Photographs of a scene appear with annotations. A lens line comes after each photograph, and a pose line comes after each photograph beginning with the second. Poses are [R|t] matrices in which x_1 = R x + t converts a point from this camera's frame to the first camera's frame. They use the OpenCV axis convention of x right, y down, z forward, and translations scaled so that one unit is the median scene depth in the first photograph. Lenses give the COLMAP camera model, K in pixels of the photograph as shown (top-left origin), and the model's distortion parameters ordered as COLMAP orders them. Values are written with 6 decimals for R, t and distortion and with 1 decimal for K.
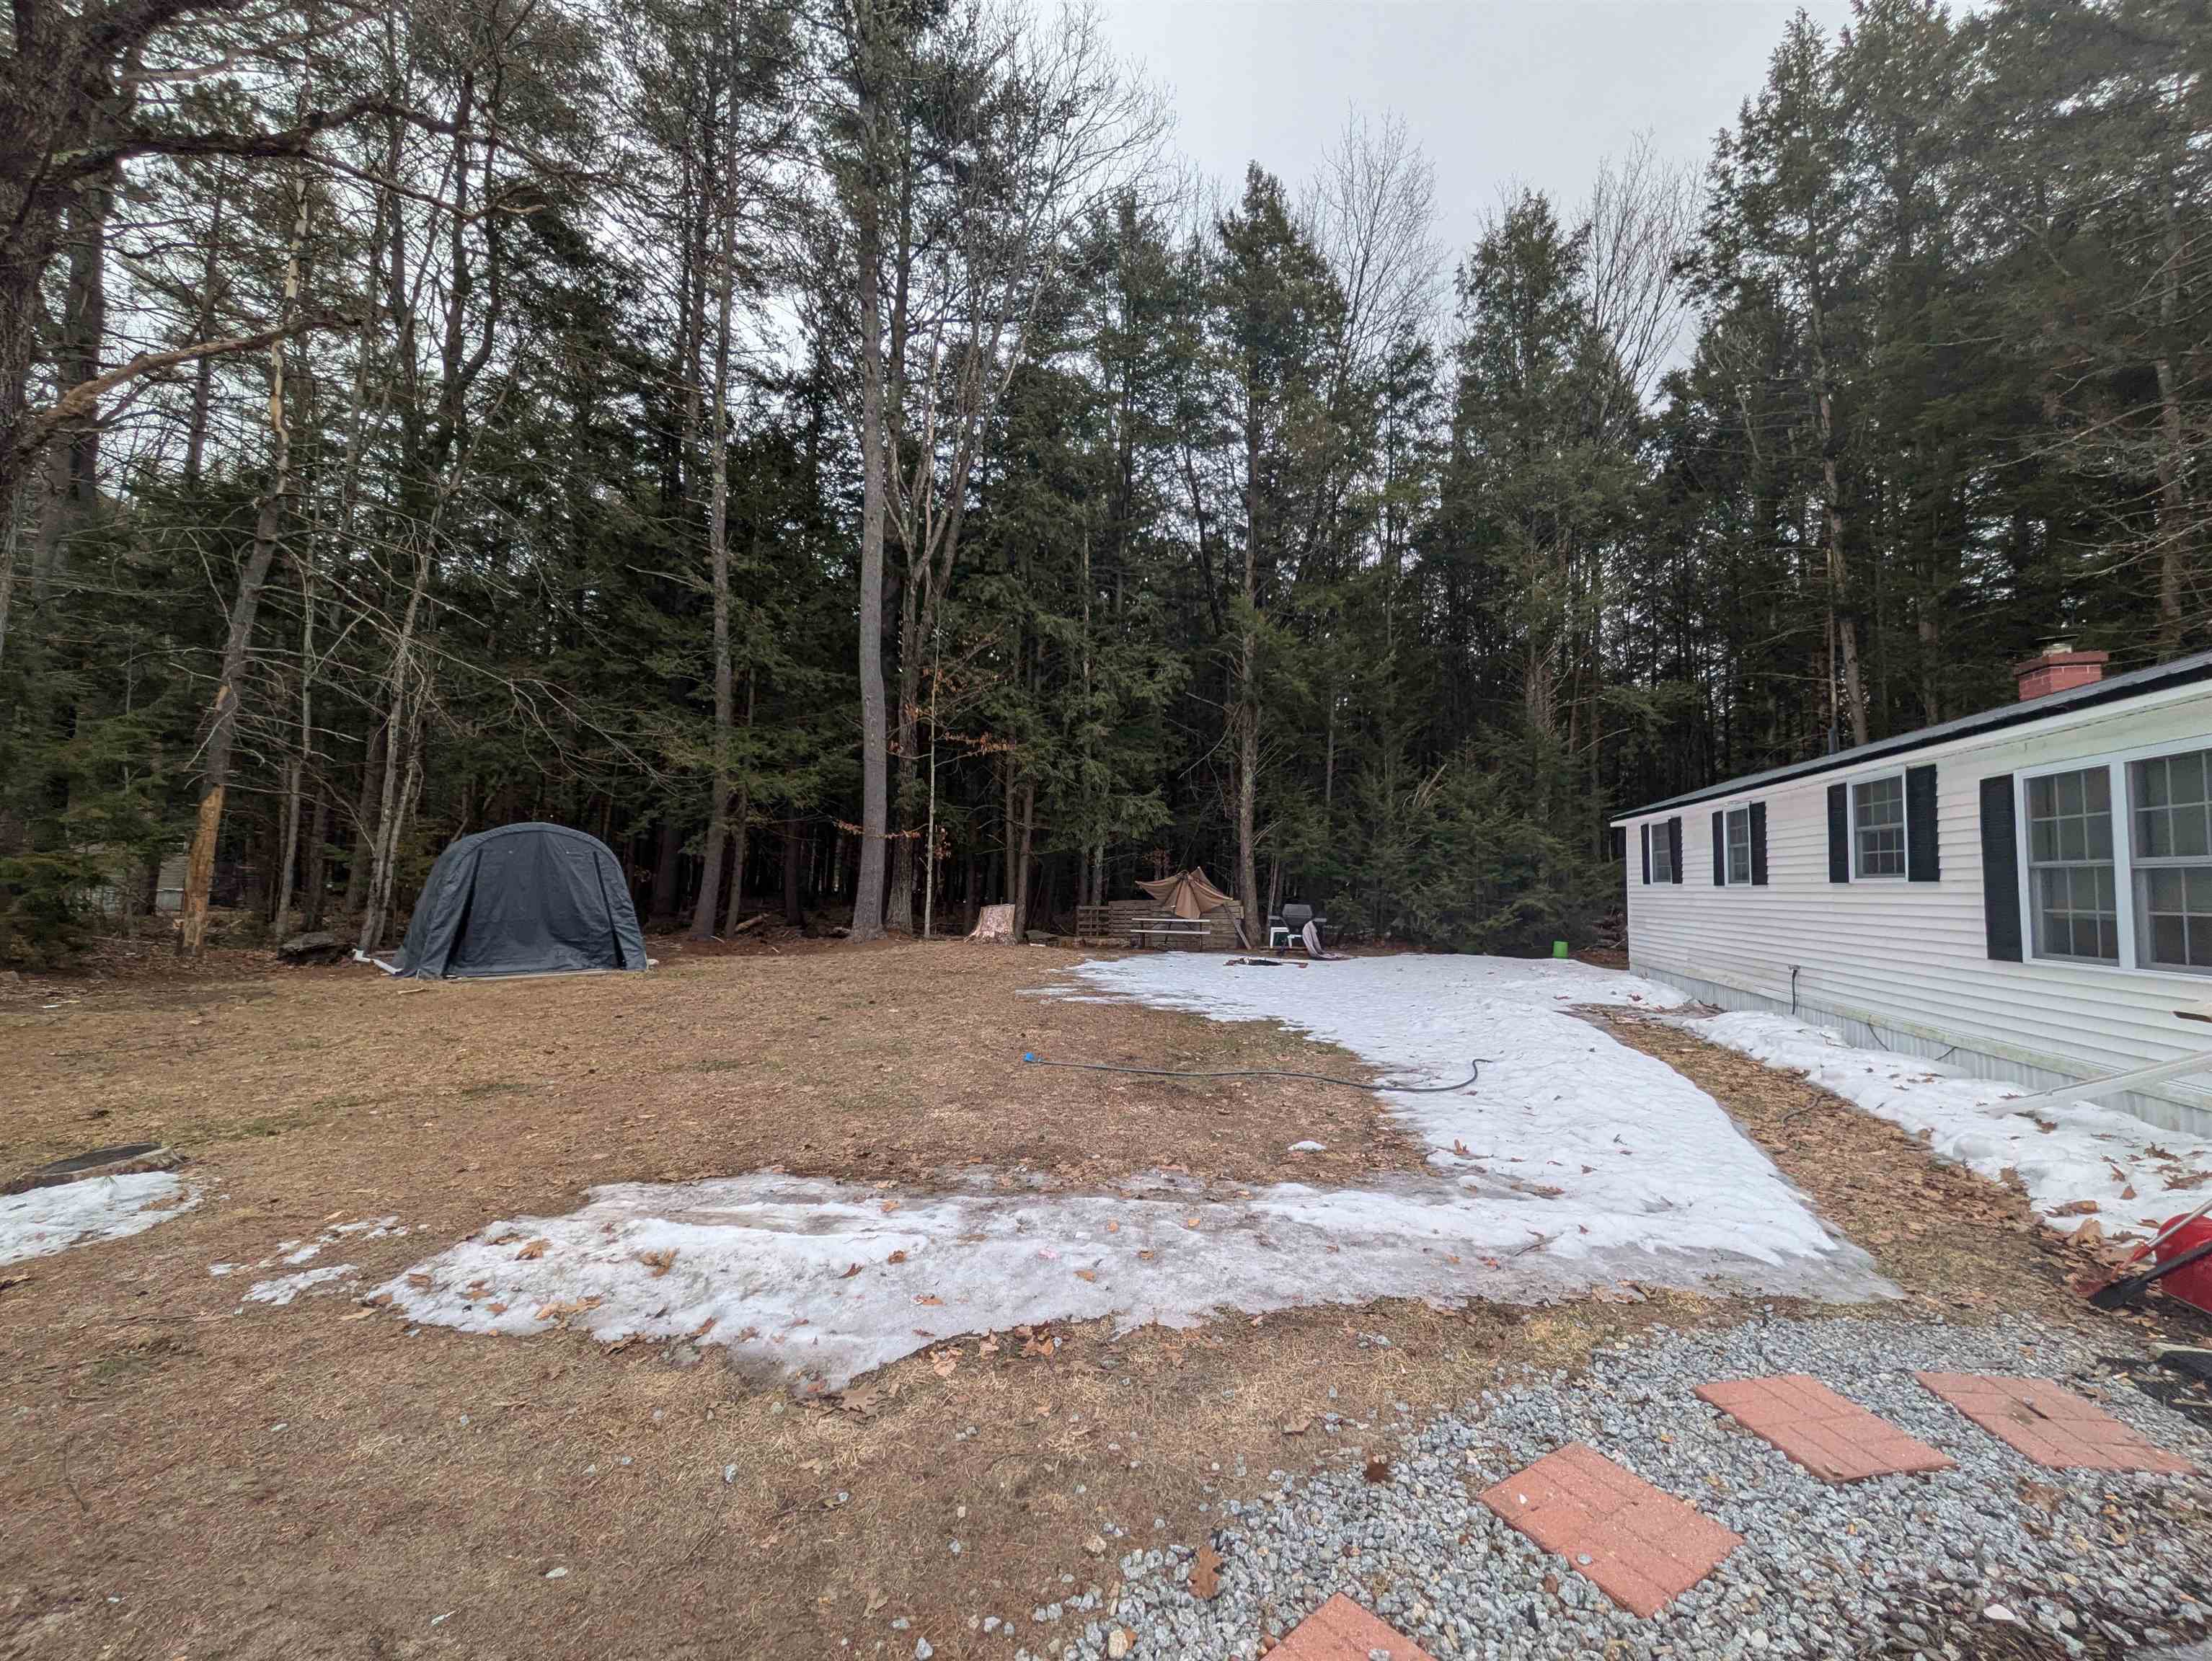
lens RADIAL K [[882.6, 0, 1118.1], [0, 882.6, 832.3], [0, 0, 1]] dist [0.000897, -0.000591]
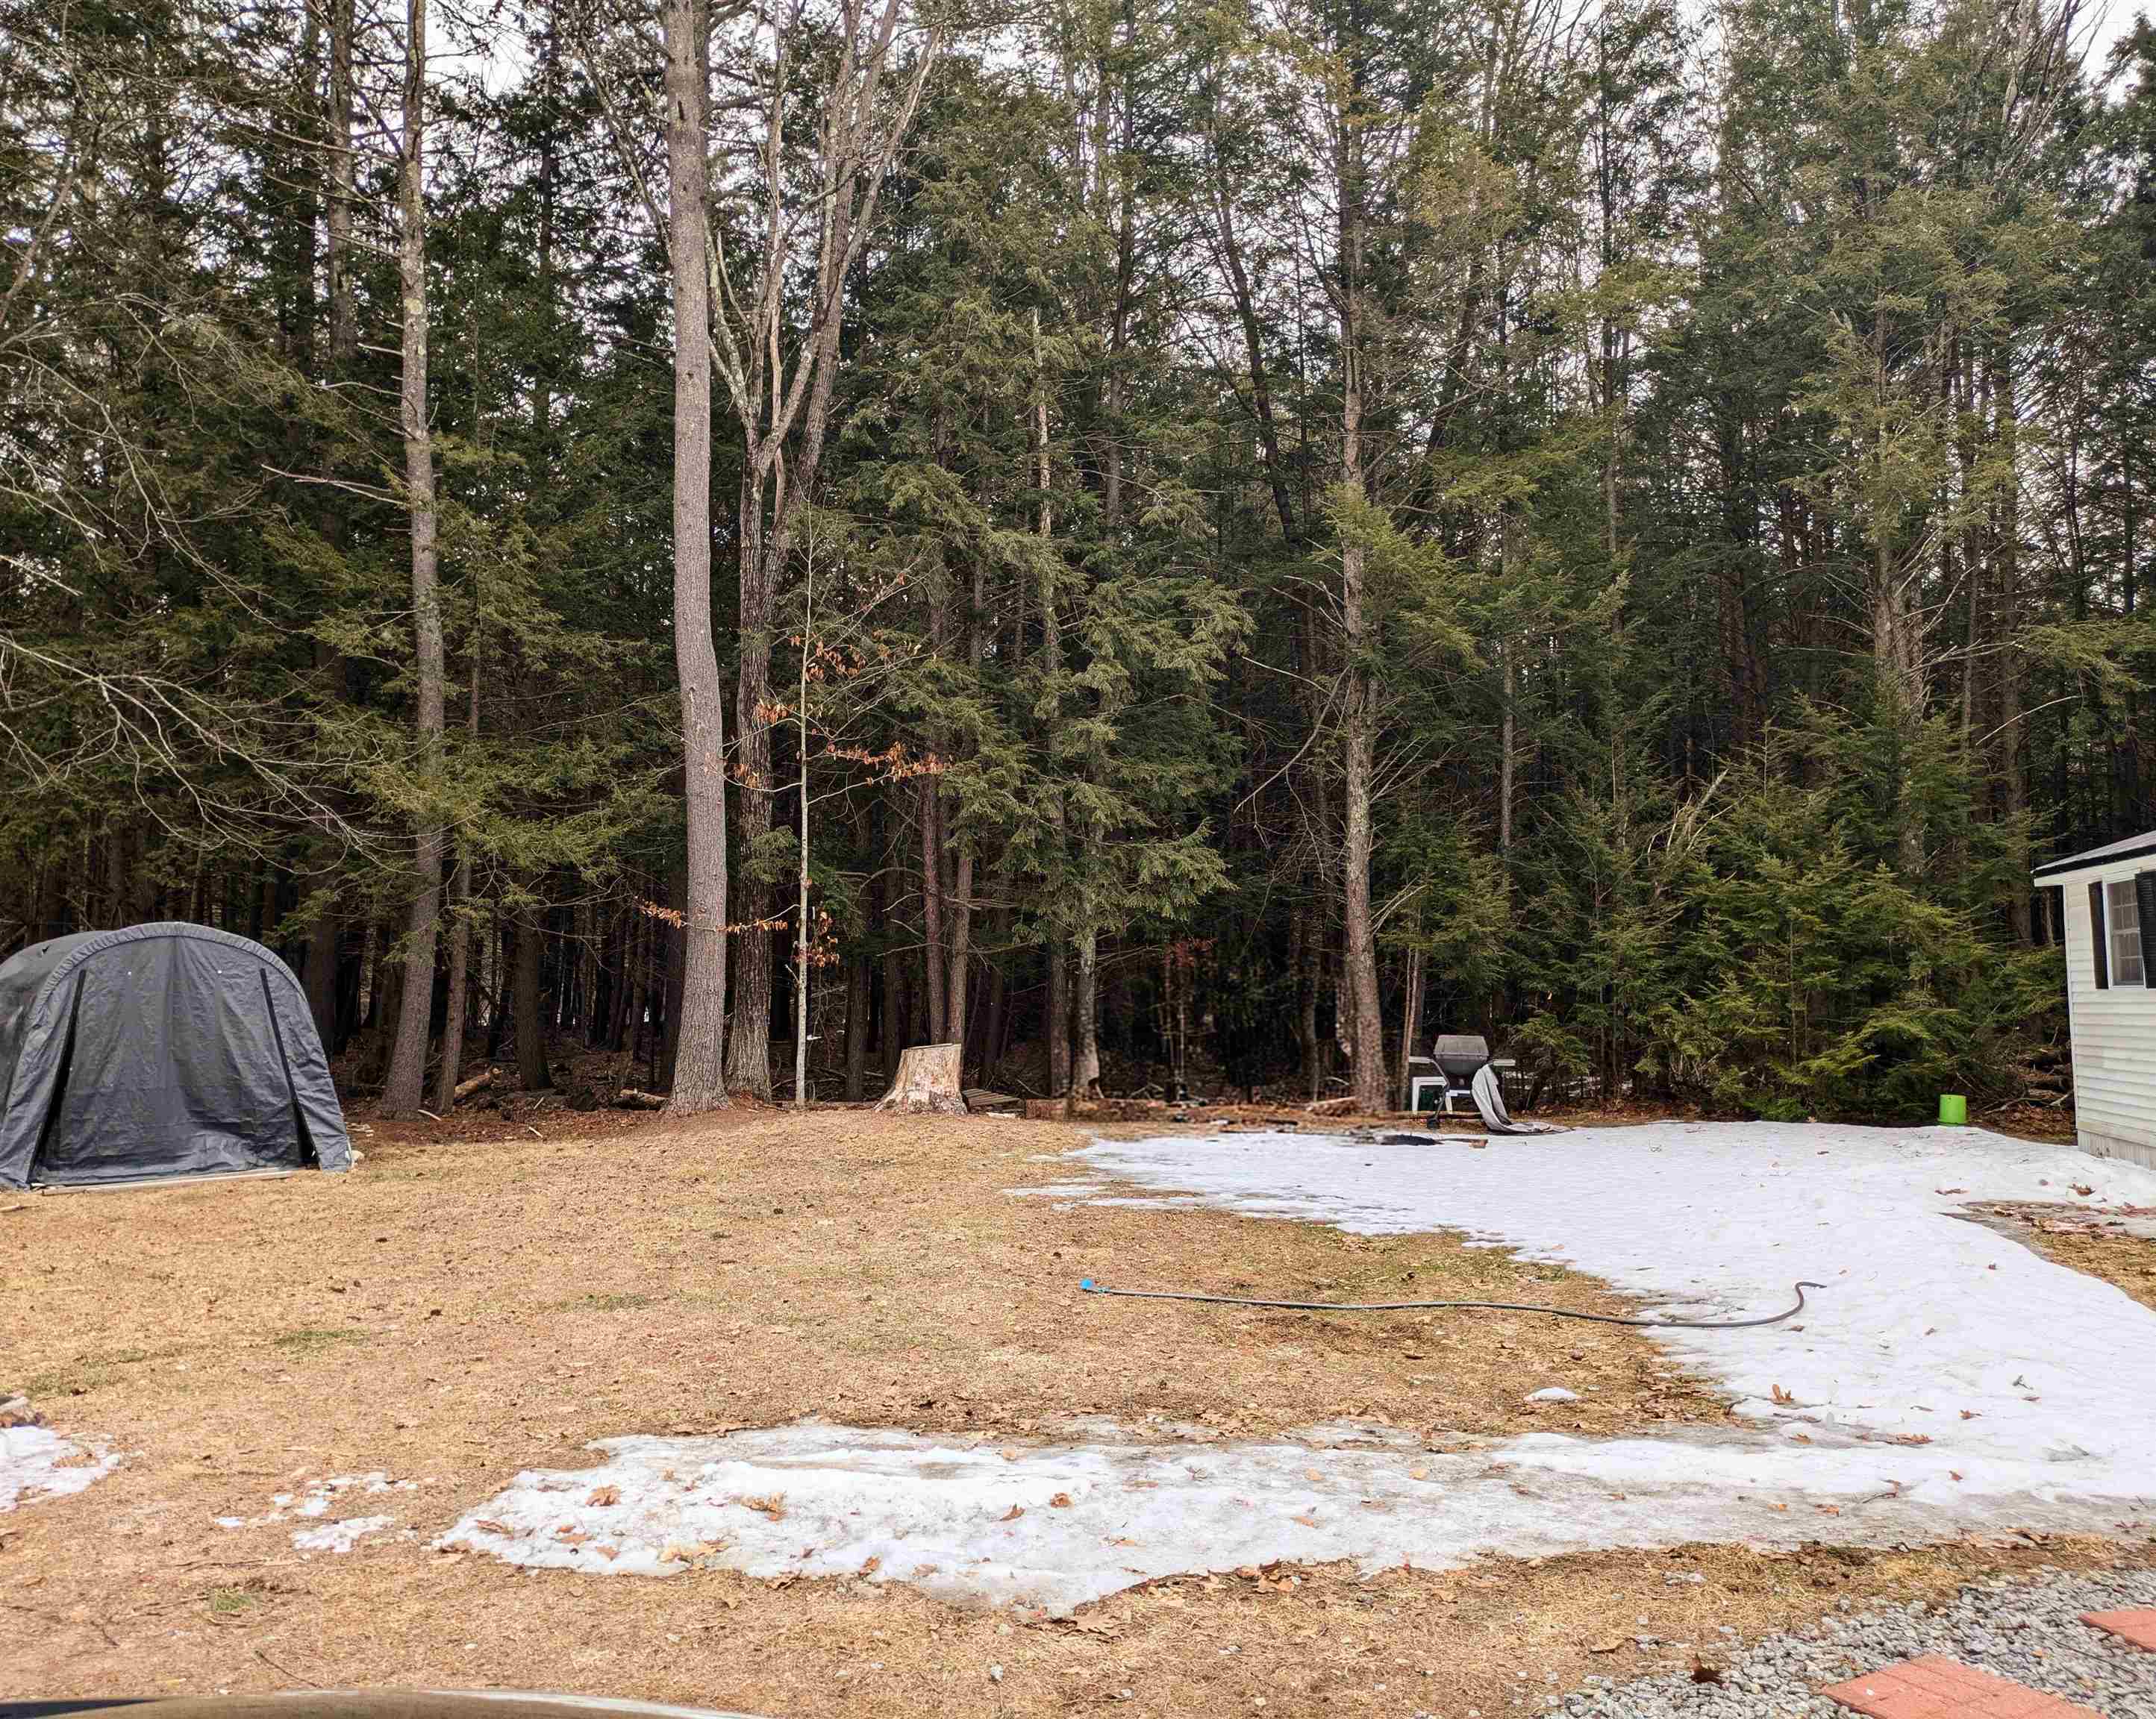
lens RADIAL K [[1760.9, 0, 982.2], [0, 1760.9, 853.3], [0, 0, 1]] dist [0.033965, -0.015936]
pose [[0.998952, -0.022780, -0.039711, -0.060784], [0.021859, 0.999485, -0.023486, -0.015634], [0.040226, 0.022594, 0.998935, -0.148943]]
